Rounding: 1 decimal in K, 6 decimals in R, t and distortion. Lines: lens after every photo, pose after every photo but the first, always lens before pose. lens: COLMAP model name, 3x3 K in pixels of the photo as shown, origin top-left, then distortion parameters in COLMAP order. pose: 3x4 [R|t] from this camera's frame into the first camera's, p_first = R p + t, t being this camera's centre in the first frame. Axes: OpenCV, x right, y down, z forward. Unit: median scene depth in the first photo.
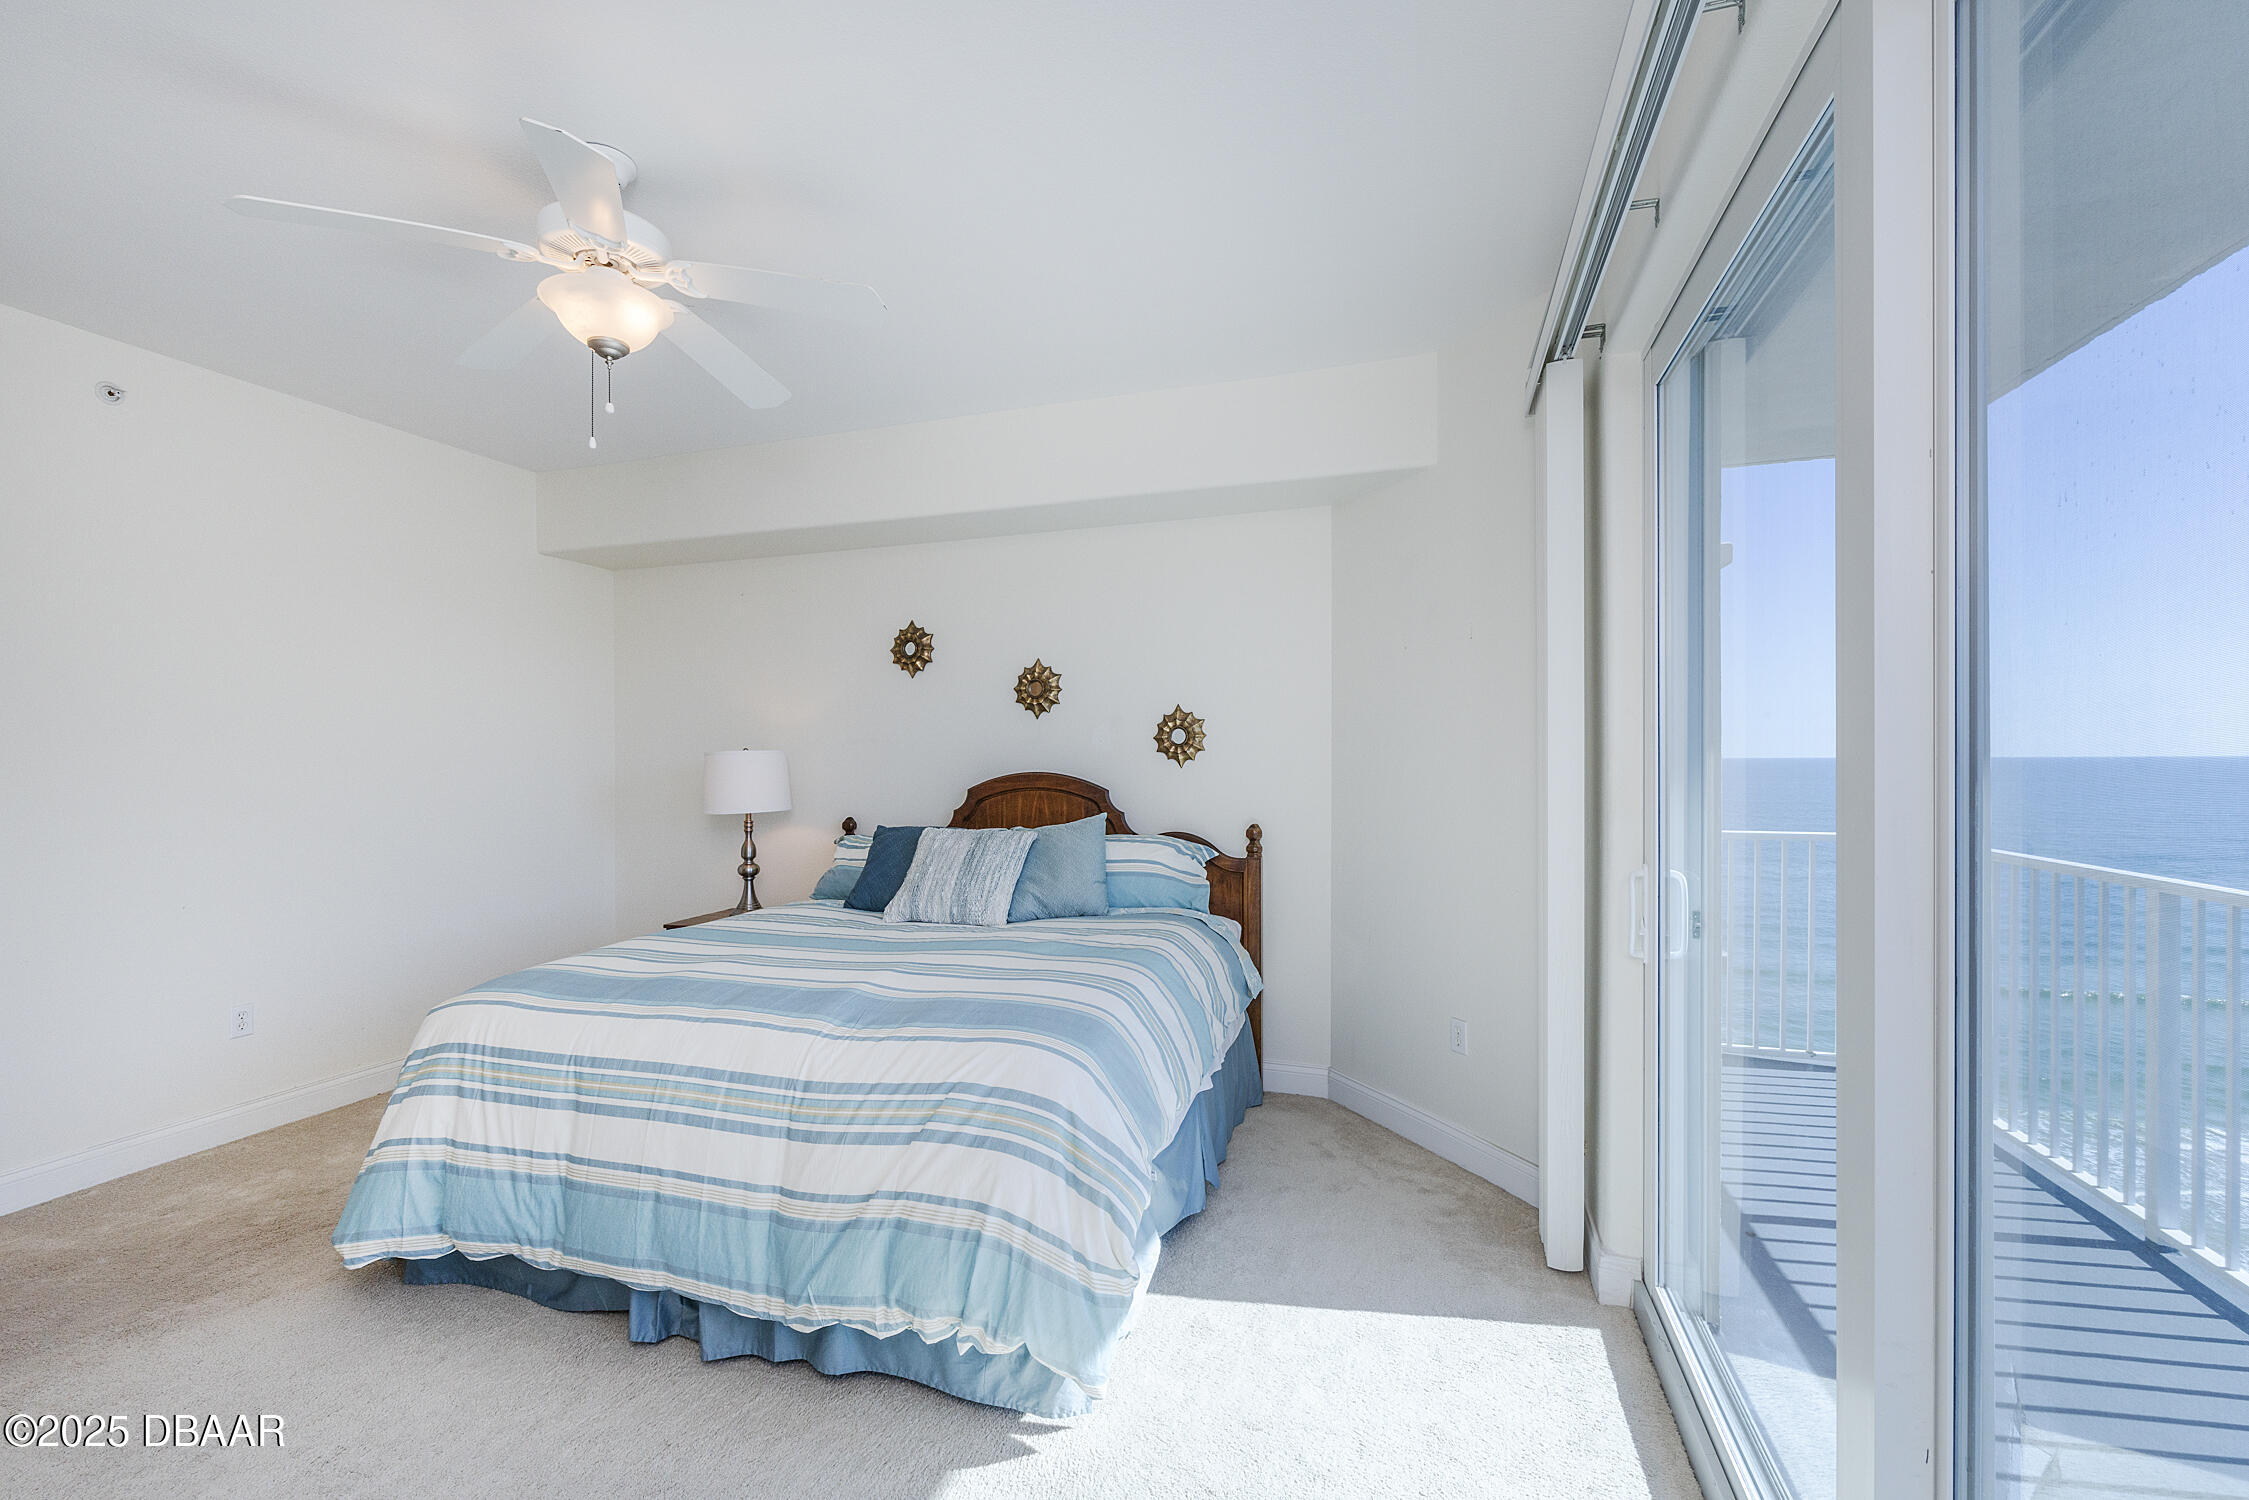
lens RADIAL K [[920.8, 0, 1116.7], [0, 920.8, 770.5], [0, 0, 1]] dist [-0.000253, -0.000109]
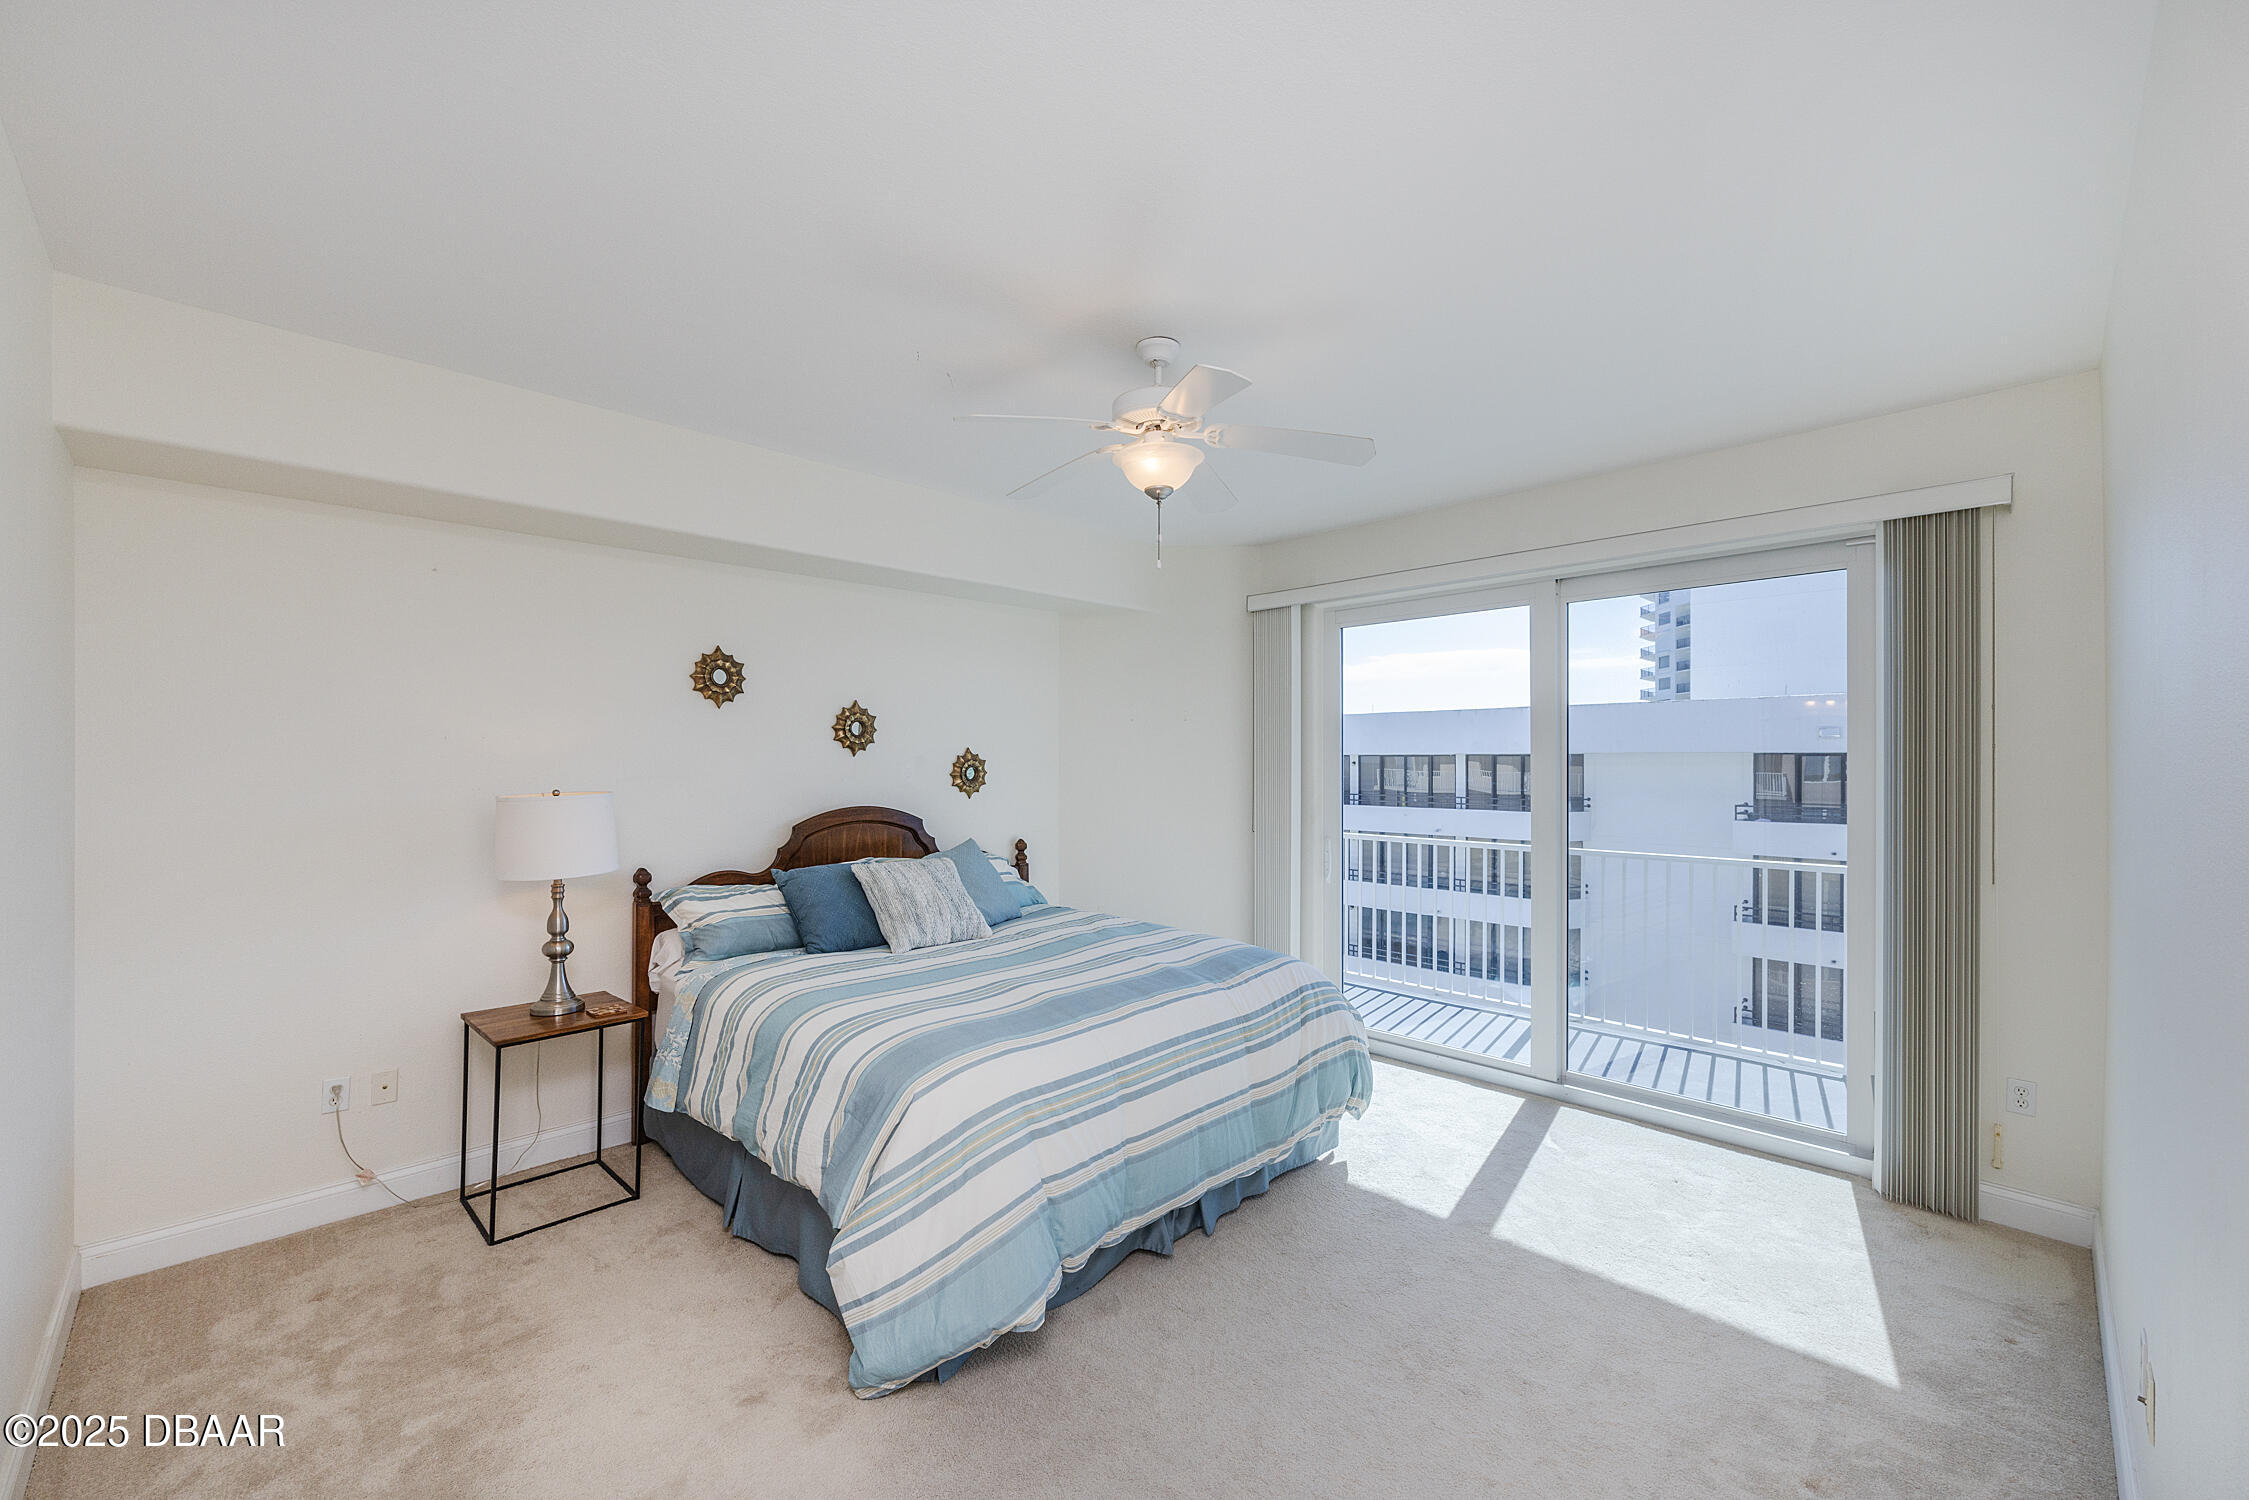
lens RADIAL K [[920.8, 0, 1116.7], [0, 920.8, 770.5], [0, 0, 1]] dist [-0.000253, -0.000109]
pose [[0.448733, -0.004610, 0.893654, -1.297038], [0.009409, 0.999956, 0.000434, -0.053604], [-0.893616, 0.008213, 0.448757, 0.356836]]
